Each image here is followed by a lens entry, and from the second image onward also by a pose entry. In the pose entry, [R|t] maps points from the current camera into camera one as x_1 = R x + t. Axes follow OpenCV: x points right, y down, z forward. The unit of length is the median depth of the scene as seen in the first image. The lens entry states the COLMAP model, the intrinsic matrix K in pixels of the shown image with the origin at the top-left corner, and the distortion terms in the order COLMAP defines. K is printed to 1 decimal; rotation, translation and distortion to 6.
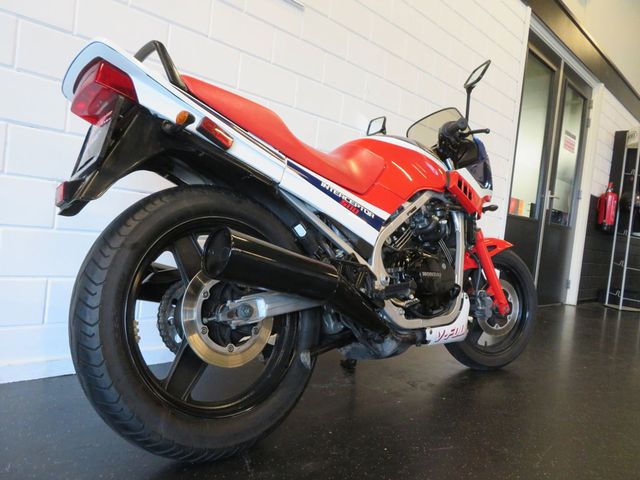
lens RADIAL K [[459.3, 0, 321.5], [0, 459.3, 240.8], [0, 0, 1]] dist [-0.004186, -0.002943]
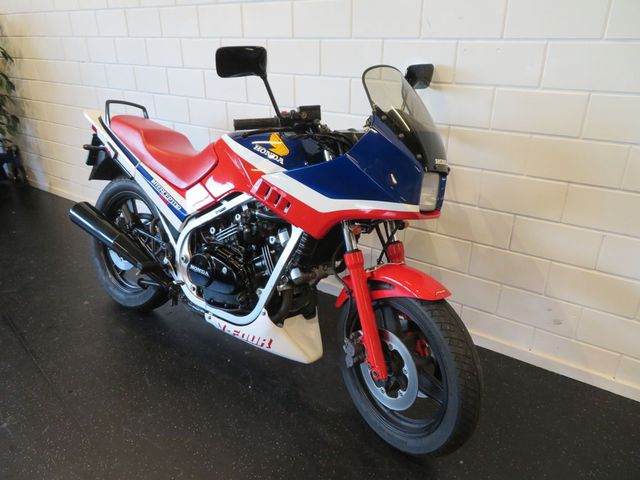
lens RADIAL K [[459.3, 0, 321.5], [0, 459.3, 240.8], [0, 0, 1]] dist [-0.004186, -0.002943]
pose [[0.190712, 0.306501, -0.932570, 1.327772], [-0.017641, 0.950923, 0.308925, -0.349406], [0.981487, -0.042464, 0.186760, 1.089145]]
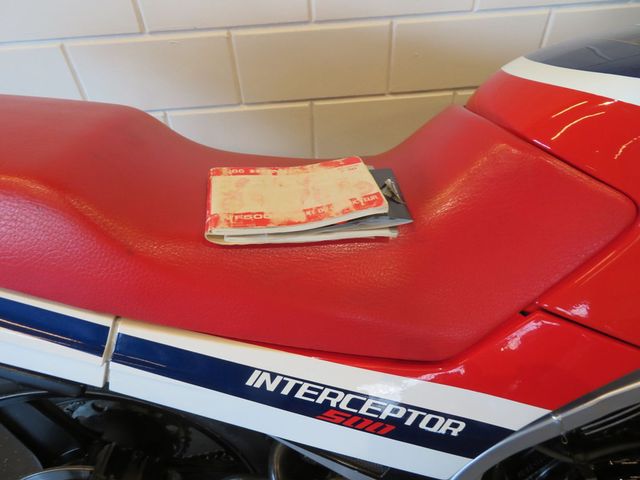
lens RADIAL K [[459.3, 0, 321.5], [0, 459.3, 240.8], [0, 0, 1]] dist [-0.004186, -0.002943]
pose [[0.758167, 0.358640, -0.544573, 0.160125], [0.093566, 0.766678, 0.635177, -0.351564], [0.645312, -0.532524, 0.547714, 0.790383]]
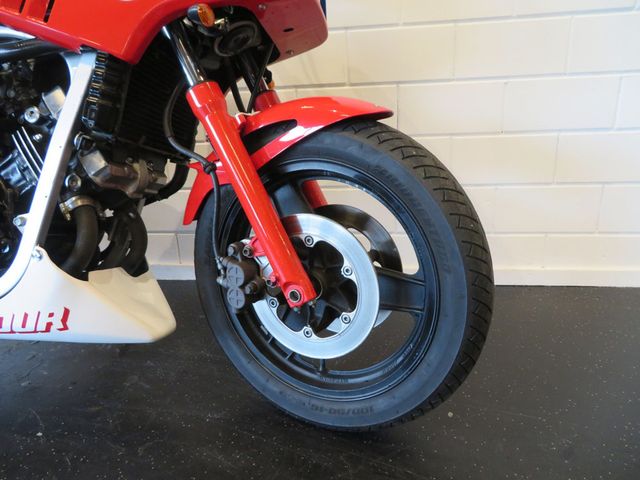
lens RADIAL K [[459.3, 0, 321.5], [0, 459.3, 240.8], [0, 0, 1]] dist [-0.004186, -0.002943]
pose [[0.603299, 0.122605, -0.788034, 0.957503], [0.076017, 0.974773, 0.209855, 0.039964], [0.793884, -0.186509, 0.578760, 1.106943]]
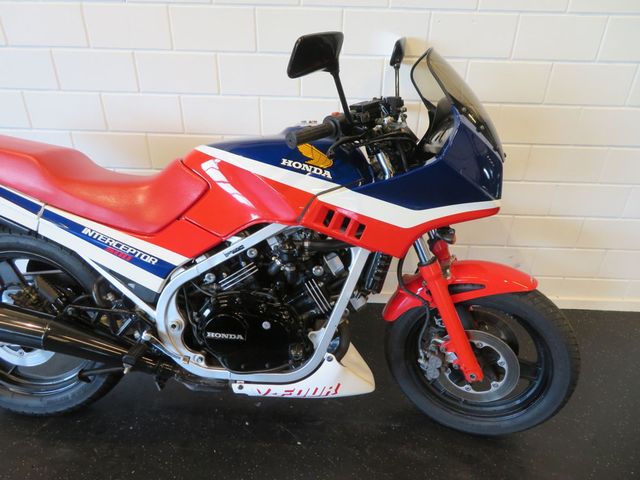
lens RADIAL K [[459.3, 0, 321.5], [0, 459.3, 240.8], [0, 0, 1]] dist [-0.004186, -0.002943]
pose [[0.694951, 0.276455, -0.663789, 0.872473], [0.021752, 0.914633, 0.403699, -0.421424], [0.718728, -0.294990, 0.629612, 0.650165]]
